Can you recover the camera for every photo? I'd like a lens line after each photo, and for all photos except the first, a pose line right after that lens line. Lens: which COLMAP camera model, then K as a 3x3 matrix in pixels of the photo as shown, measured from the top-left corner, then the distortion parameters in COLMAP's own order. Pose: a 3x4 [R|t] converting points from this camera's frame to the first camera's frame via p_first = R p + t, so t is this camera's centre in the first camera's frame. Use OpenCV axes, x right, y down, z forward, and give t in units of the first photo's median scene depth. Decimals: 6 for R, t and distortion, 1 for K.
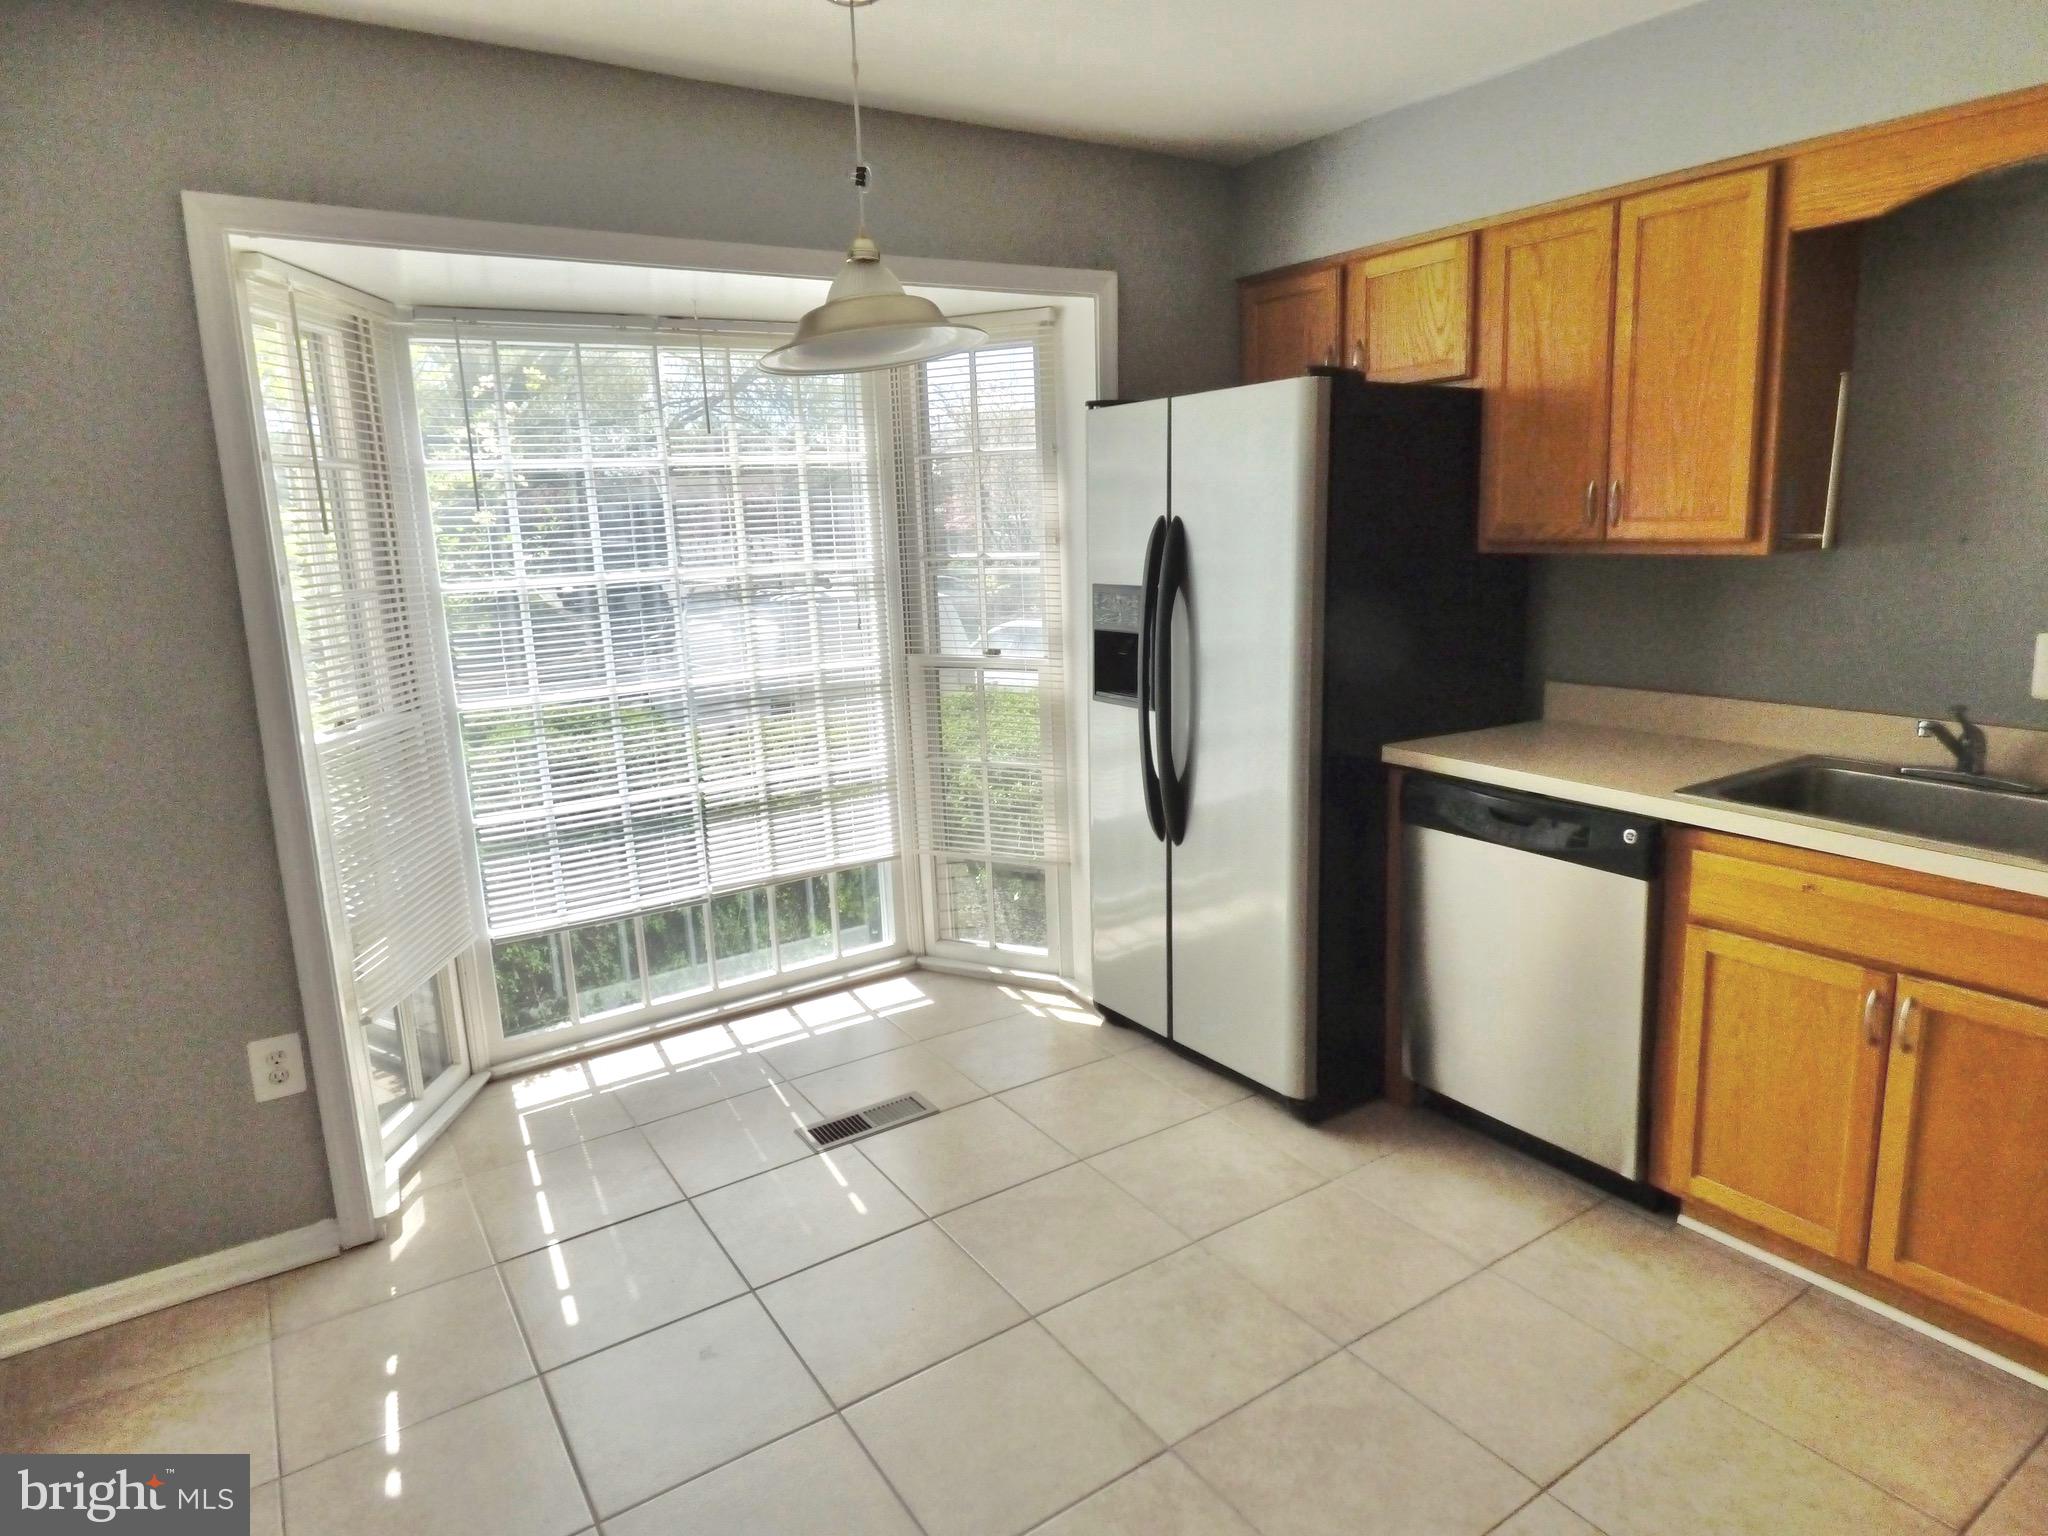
lens RADIAL K [[1227.1, 0, 1022.5], [0, 1227.1, 754.2], [0, 0, 1]] dist [-0.012263, -0.004830]
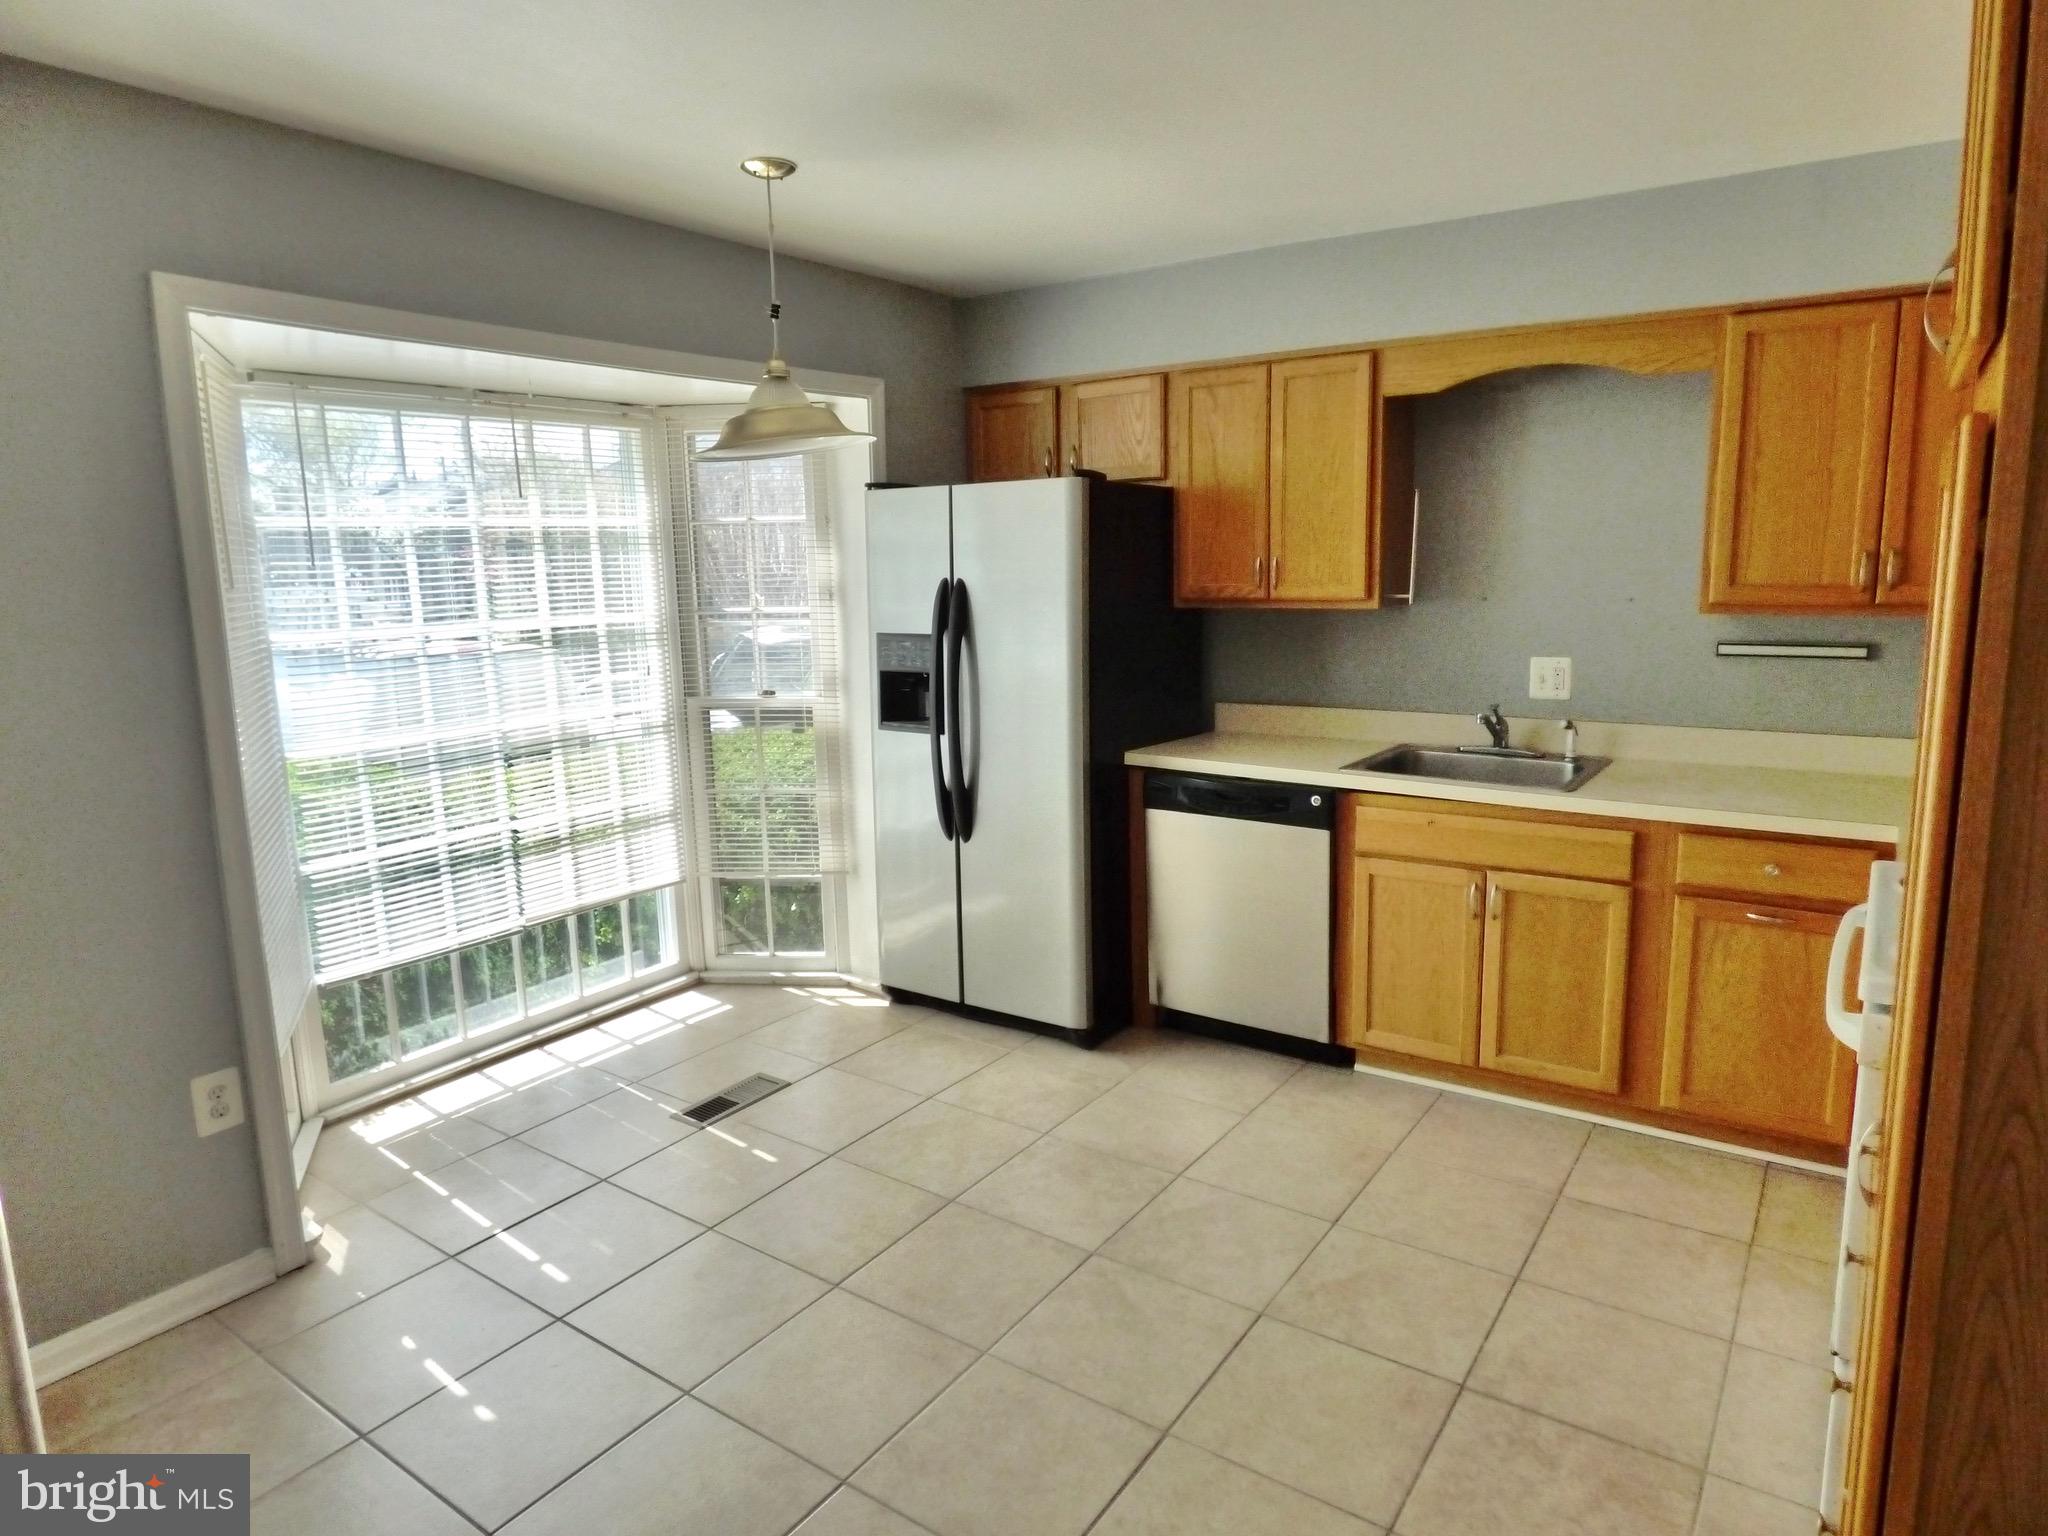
lens RADIAL K [[1227.1, 0, 1019.0], [0, 1227.1, 753.2], [0, 0, 1]] dist [-0.012263, -0.004830]
pose [[0.930292, -0.042824, 0.364311, -0.290772], [0.058659, 0.997749, -0.032504, 0.029995], [-0.362099, 0.051608, 0.930710, -0.188680]]
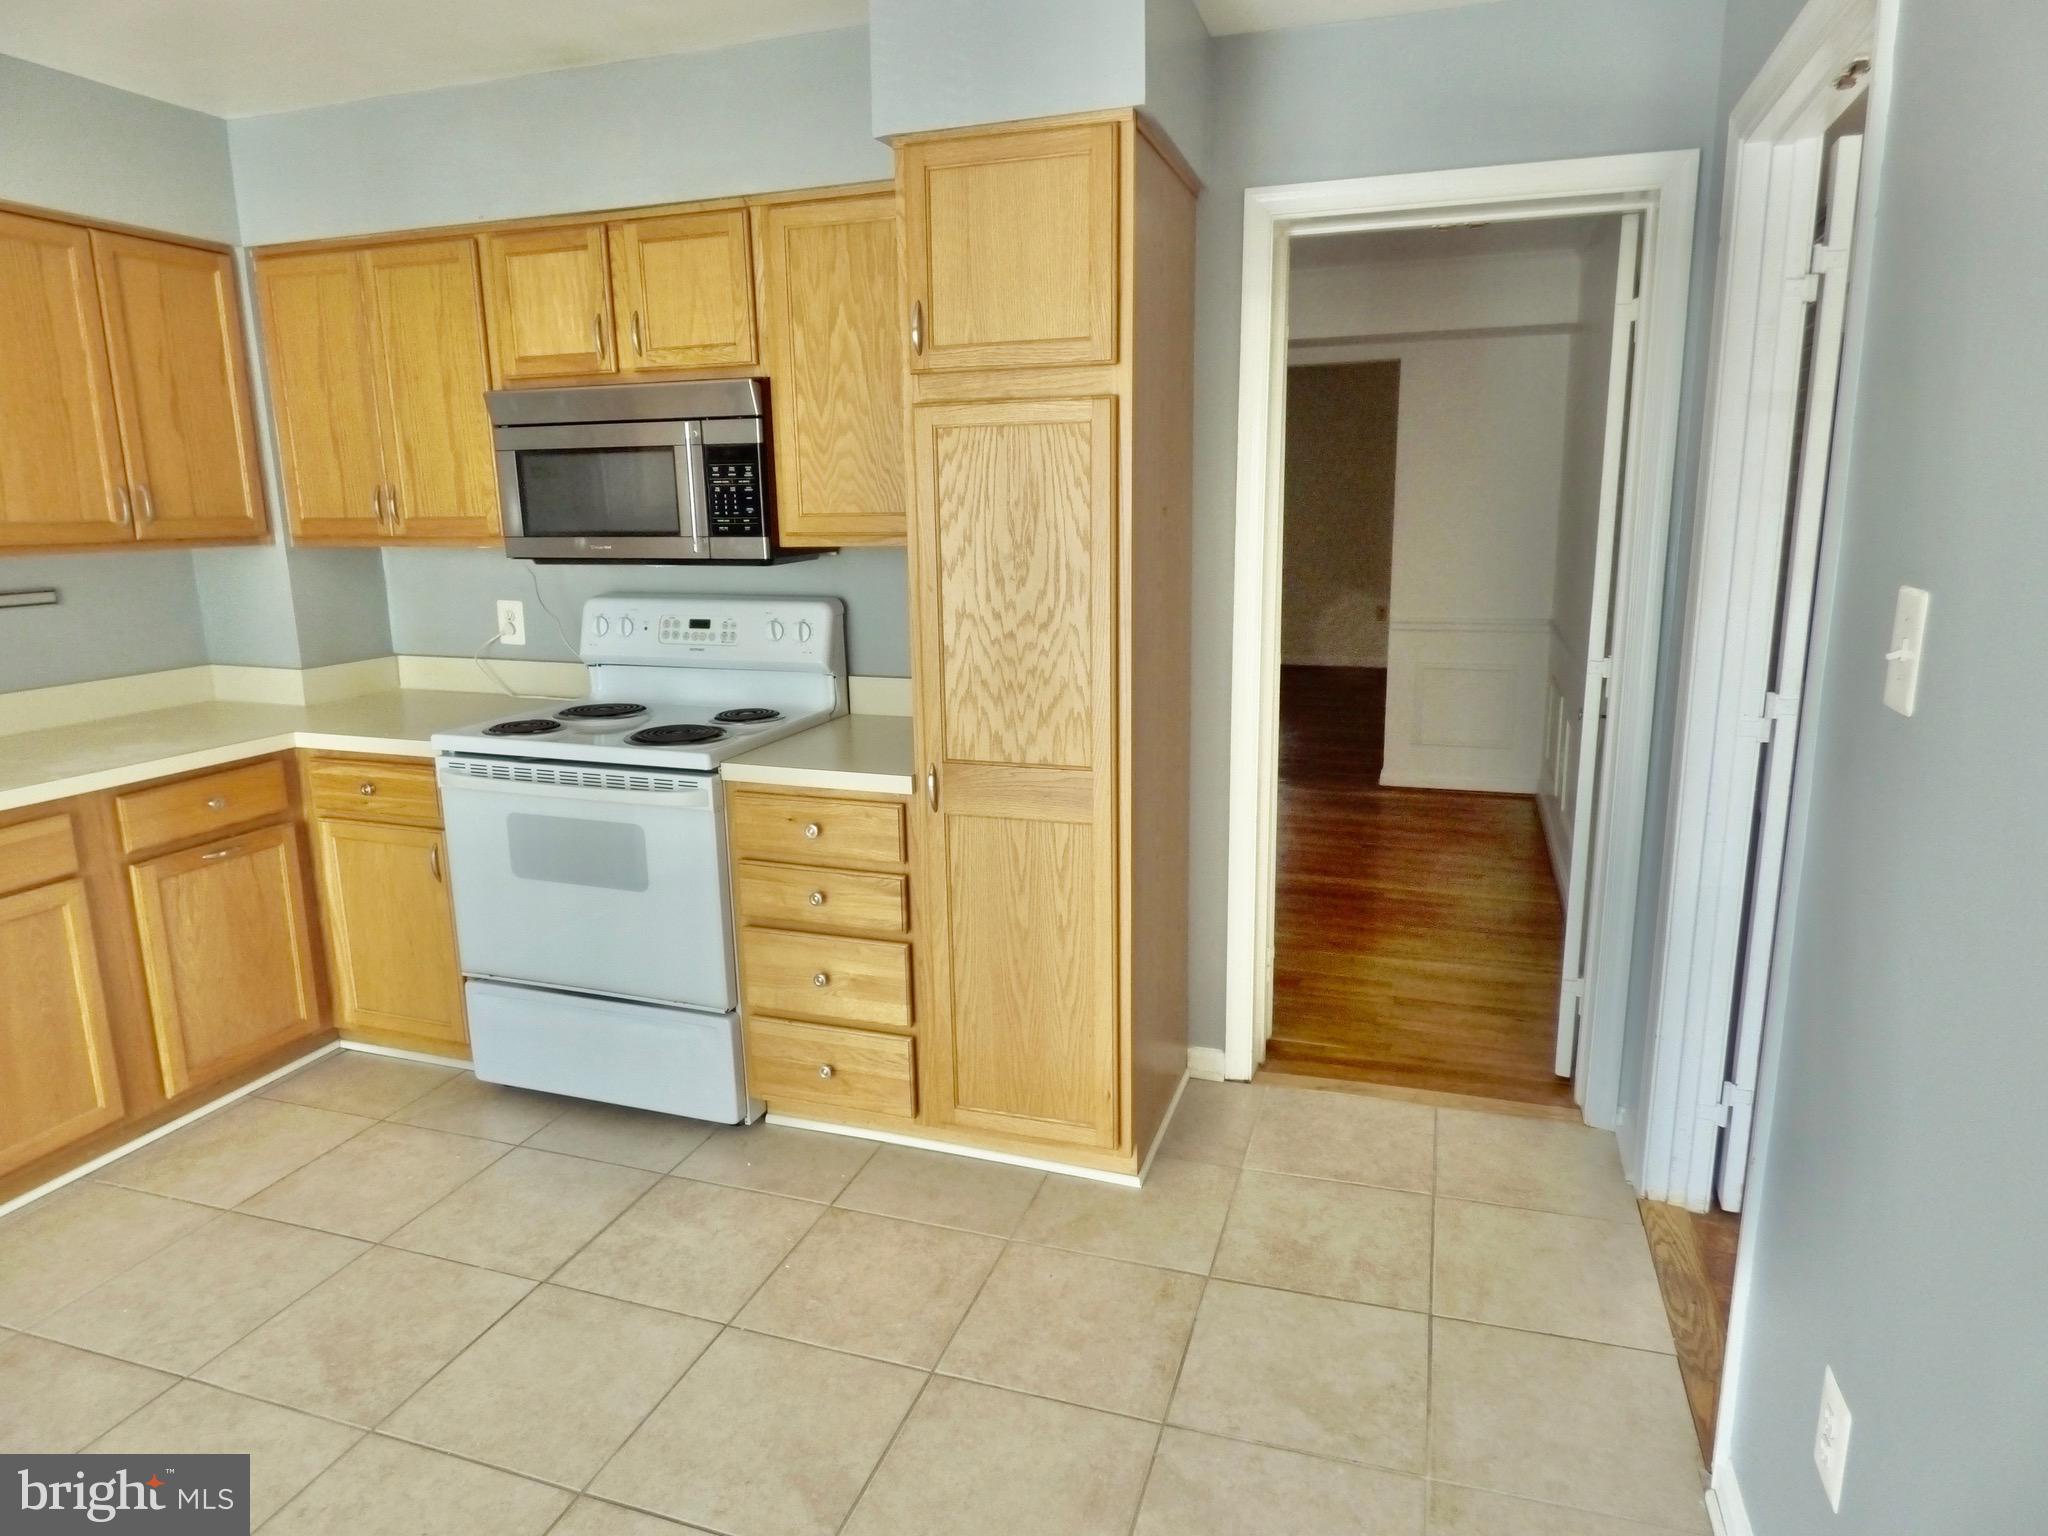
lens RADIAL K [[1227.1, 0, 1046.1], [0, 1227.1, 773.6], [0, 0, 1]] dist [-0.012263, -0.004830]
pose [[-0.635443, -0.122564, 0.762358, -0.535215], [0.181674, 0.935873, 0.301889, -0.067826], [-0.750471, 0.330334, -0.572427, 0.544246]]
